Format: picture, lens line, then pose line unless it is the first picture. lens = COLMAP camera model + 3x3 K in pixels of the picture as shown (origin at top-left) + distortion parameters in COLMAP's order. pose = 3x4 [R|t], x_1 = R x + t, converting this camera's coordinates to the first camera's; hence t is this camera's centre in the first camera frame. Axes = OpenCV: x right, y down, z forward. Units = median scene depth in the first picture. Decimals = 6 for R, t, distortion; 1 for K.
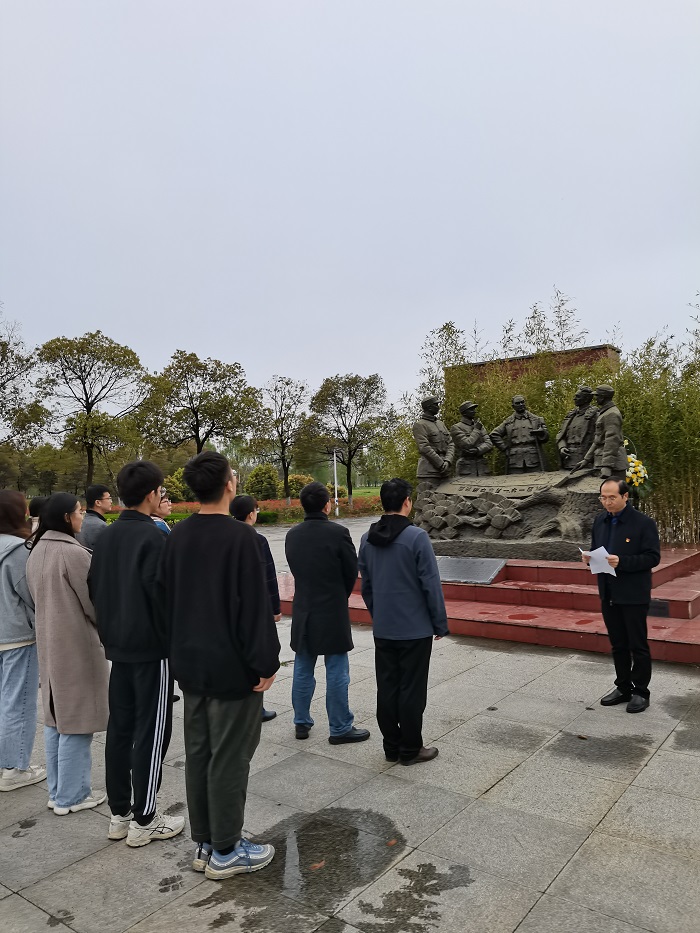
lens RADIAL K [[700.5, 0, 353.9], [0, 700.5, 463.5], [0, 0, 1]] dist [0.027870, -0.006814]
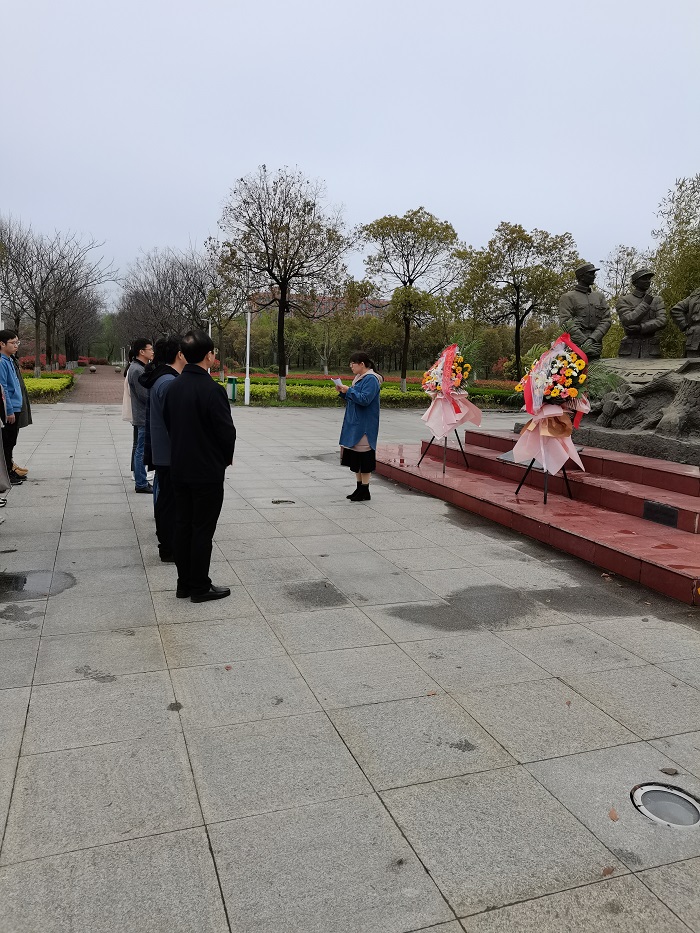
lens RADIAL K [[705.5, 0, 350.0], [0, 705.5, 466.5], [0, 0, 1]] dist [0.030068, -0.002666]
pose [[0.833080, 0.135097, -0.536402, 0.367500], [-0.042111, 0.982393, 0.182021, 0.005220], [0.551547, -0.129049, 0.824101, 0.061115]]
